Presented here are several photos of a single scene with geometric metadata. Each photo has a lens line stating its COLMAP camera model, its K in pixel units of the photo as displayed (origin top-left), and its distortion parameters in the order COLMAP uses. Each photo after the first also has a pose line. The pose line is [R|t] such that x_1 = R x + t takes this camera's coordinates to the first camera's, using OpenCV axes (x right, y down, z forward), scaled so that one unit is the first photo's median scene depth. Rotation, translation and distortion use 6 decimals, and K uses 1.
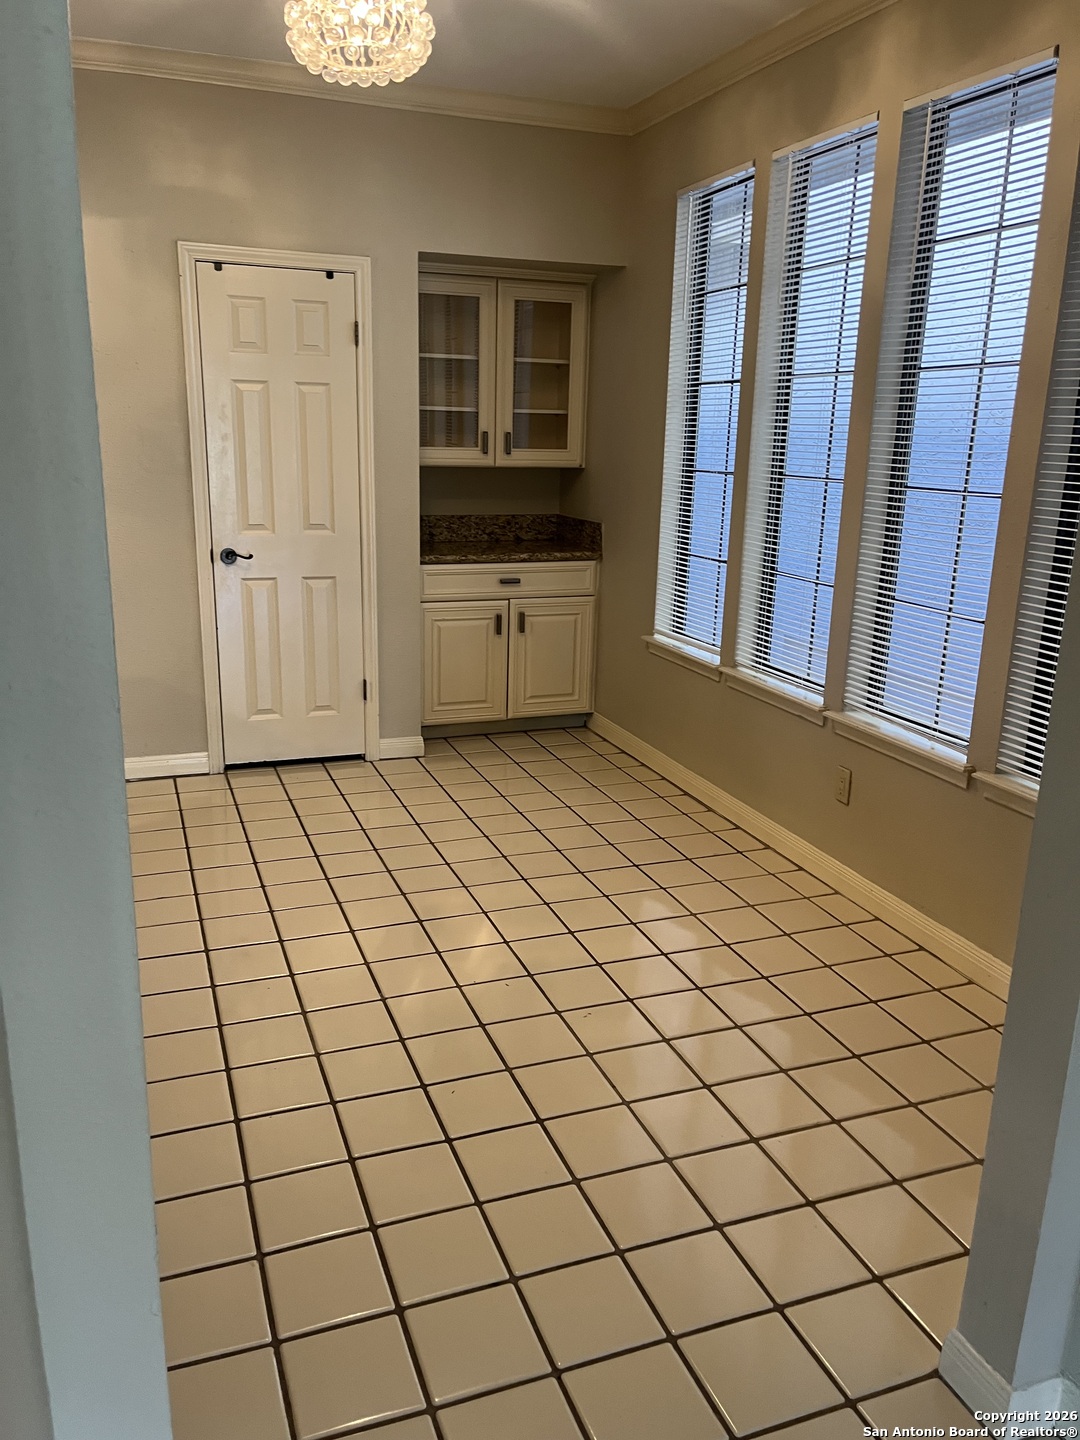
lens RADIAL K [[1098.0, 0, 531.8], [0, 1098.0, 728.4], [0, 0, 1]] dist [0.071763, -0.092025]
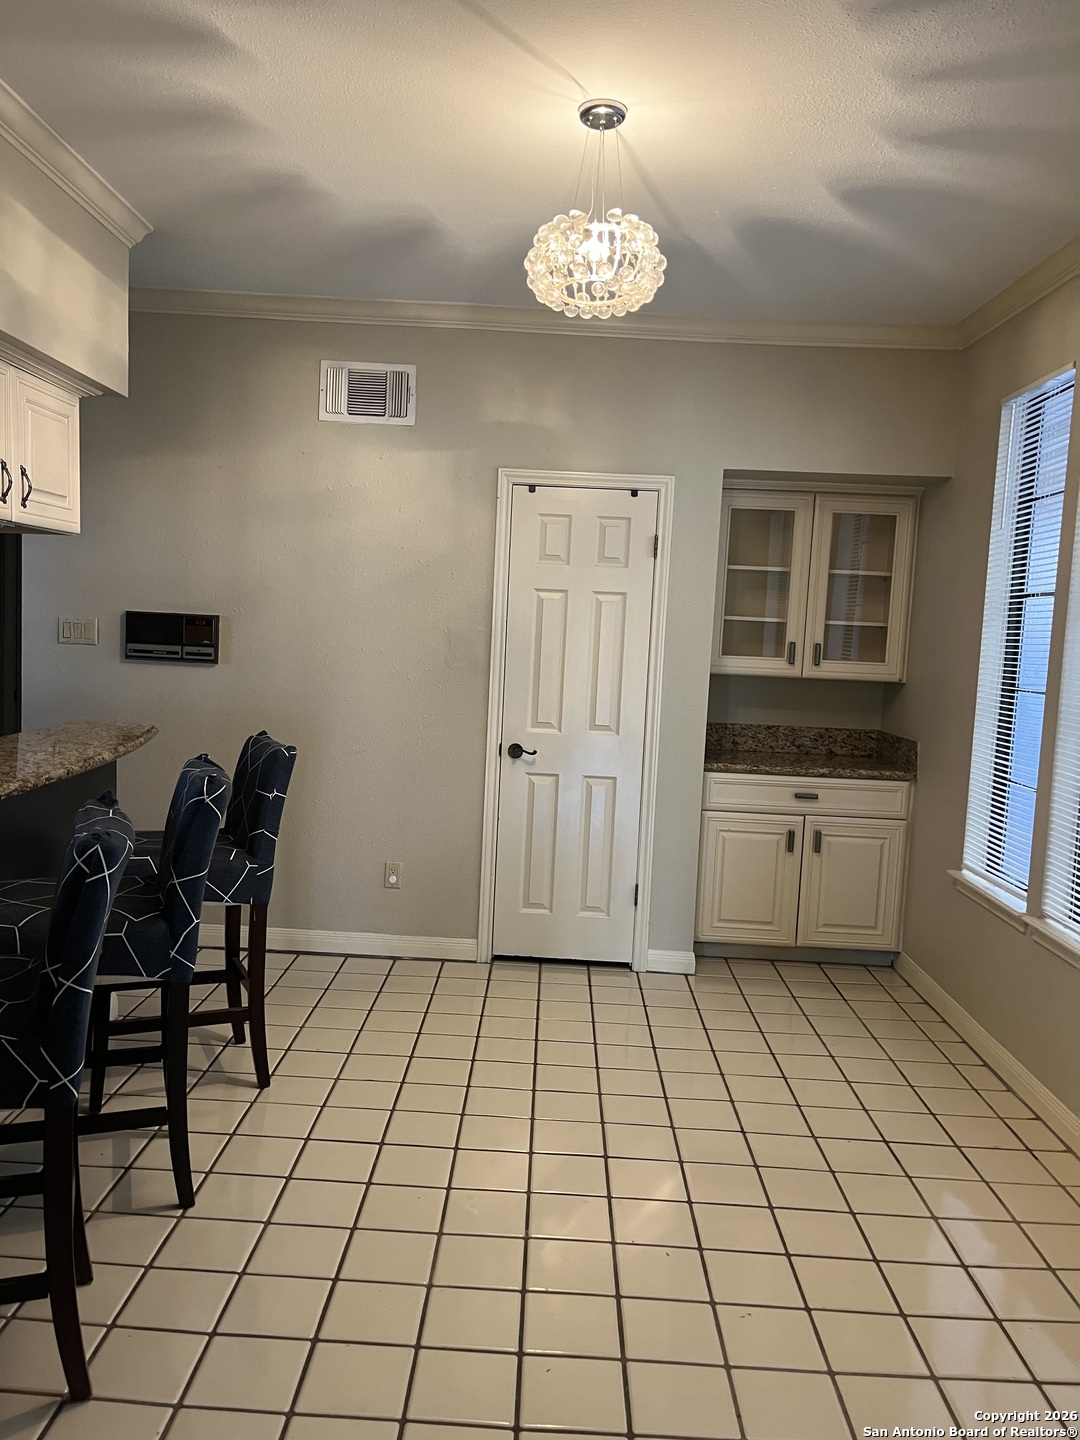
lens RADIAL K [[1098.0, 0, 542.4], [0, 1098.0, 728.4], [0, 0, 1]] dist [0.071763, -0.092025]
pose [[0.926348, 0.055695, -0.372529, 0.128482], [-0.124379, 0.978762, -0.162956, -0.011227], [0.355541, 0.197289, 0.913601, 0.060553]]
